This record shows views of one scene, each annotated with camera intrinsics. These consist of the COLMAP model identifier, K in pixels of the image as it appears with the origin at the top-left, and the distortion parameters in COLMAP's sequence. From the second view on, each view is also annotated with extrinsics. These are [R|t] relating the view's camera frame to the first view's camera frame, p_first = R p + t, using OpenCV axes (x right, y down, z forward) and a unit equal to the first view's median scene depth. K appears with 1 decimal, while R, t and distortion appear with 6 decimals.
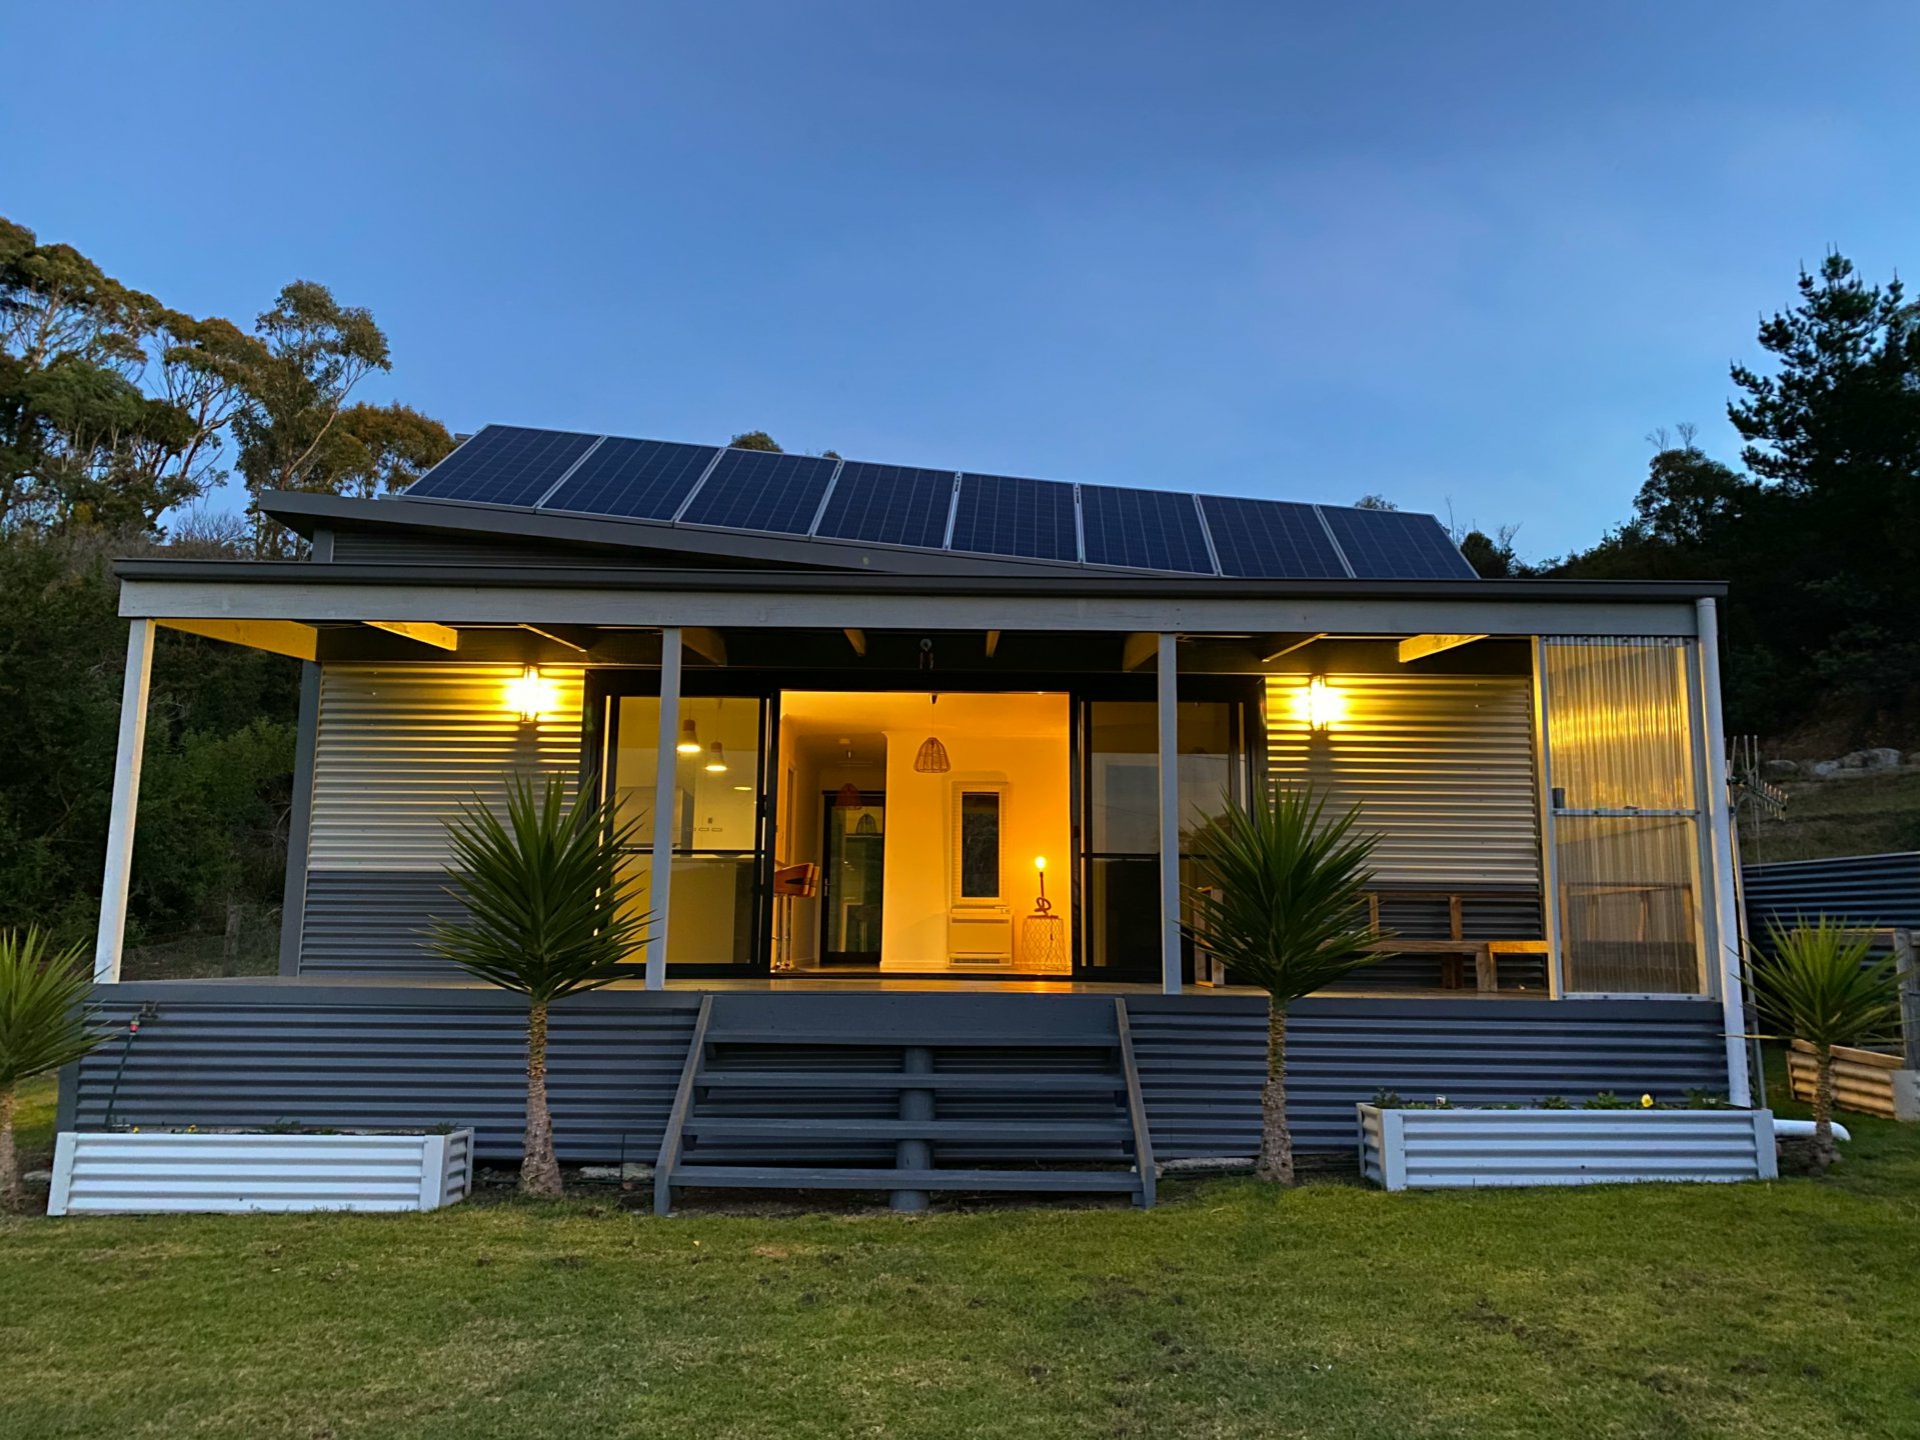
lens RADIAL K [[1461.9, 0, 963.8], [0, 1461.9, 712.9], [0, 0, 1]] dist [0.010095, -0.000915]
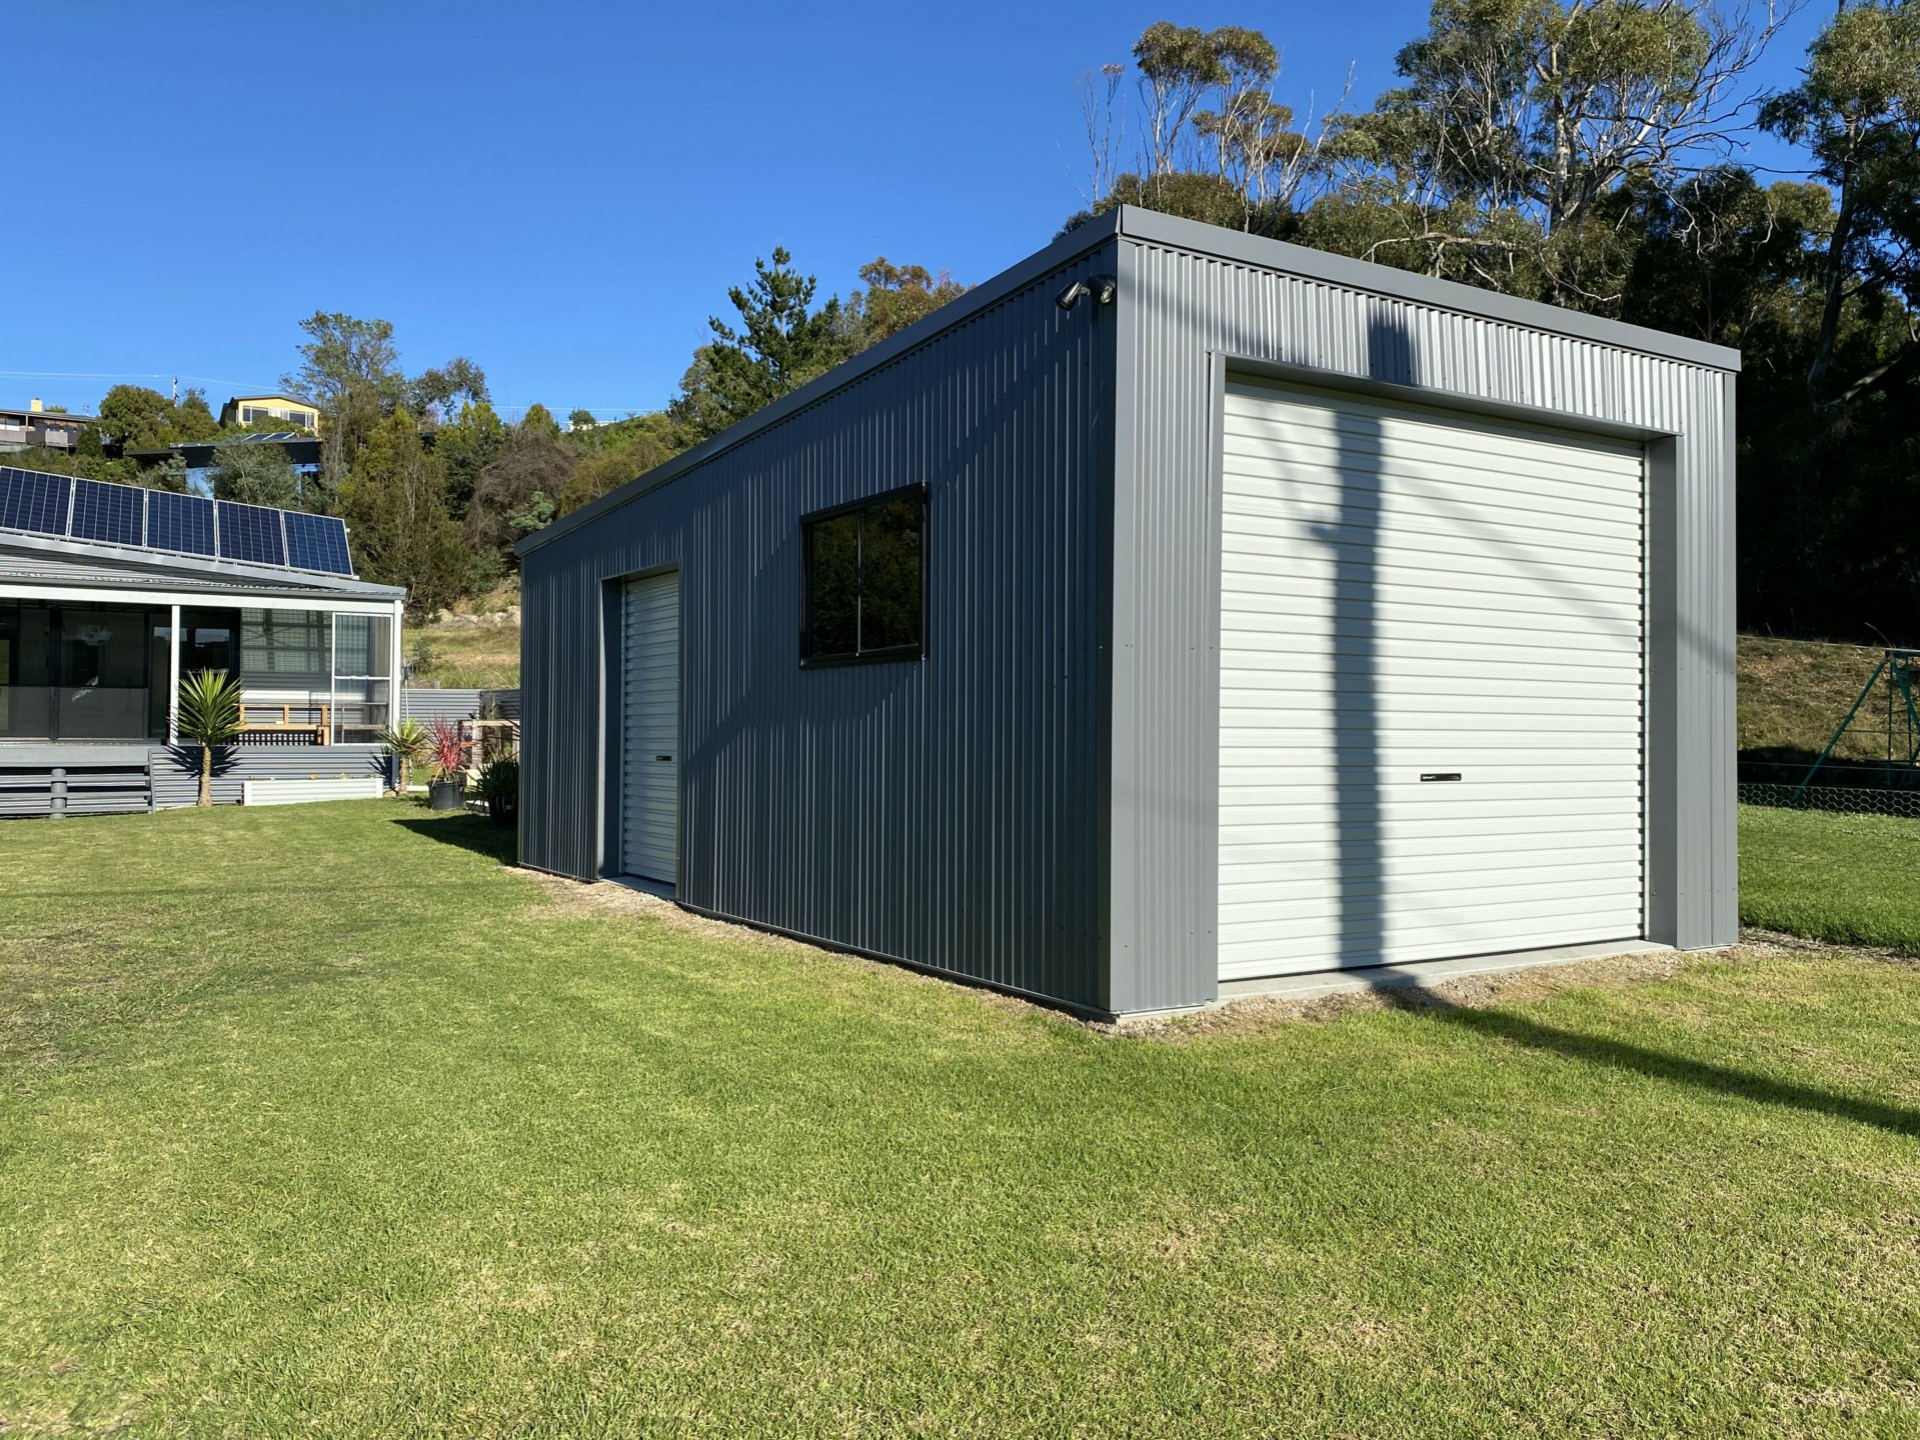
lens RADIAL K [[1509.6, 0, 954.4], [0, 1509.6, 707.8], [0, 0, 1]] dist [0.029439, -0.002793]
pose [[0.861350, 0.002667, 0.508004, -0.036977], [-0.075920, 0.989432, 0.123532, -0.325426], [-0.502306, -0.144972, 0.852450, -2.065038]]
